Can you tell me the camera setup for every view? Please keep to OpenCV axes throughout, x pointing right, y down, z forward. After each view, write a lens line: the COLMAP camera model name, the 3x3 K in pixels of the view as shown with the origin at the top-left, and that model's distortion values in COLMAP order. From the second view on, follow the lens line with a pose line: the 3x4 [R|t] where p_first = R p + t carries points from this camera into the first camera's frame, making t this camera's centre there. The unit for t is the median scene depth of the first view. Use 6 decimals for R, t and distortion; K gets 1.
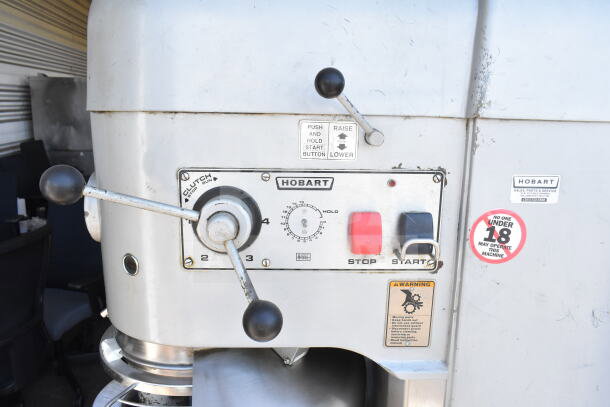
lens RADIAL K [[466.6, 0, 303.5], [0, 466.6, 202.9], [0, 0, 1]] dist [-0.016312, 0.007176]
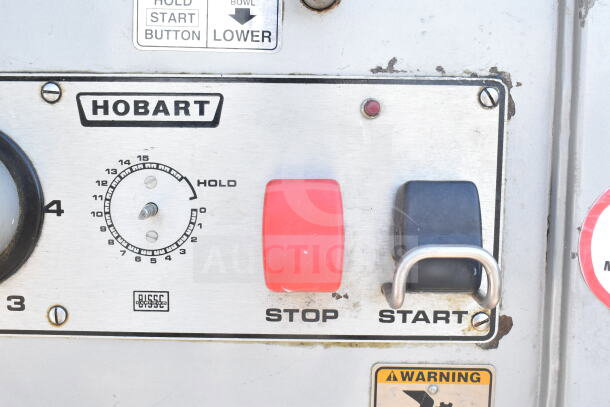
lens RADIAL K [[639.4, 0, 305.0], [0, 639.4, 203.5], [0, 0, 1]] dist [-0.021965, -0.008756]
pose [[0.999429, 0.001144, -0.033783, 0.149490], [-0.005065, 0.993214, -0.116191, 0.097475], [0.033421, 0.116295, 0.992652, 0.470256]]
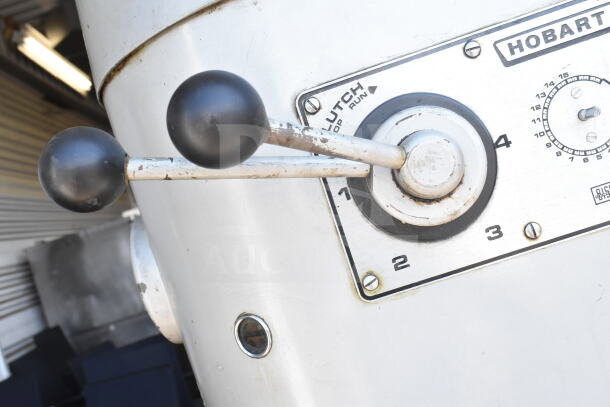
lens RADIAL K [[639.4, 0, 305.0], [0, 639.4, 203.5], [0, 0, 1]] dist [-0.021965, -0.008756]
pose [[0.939726, -0.326545, -0.101411, -0.220989], [0.299202, 0.928861, -0.218392, 0.175925], [0.165511, 0.174886, 0.970578, 0.363193]]
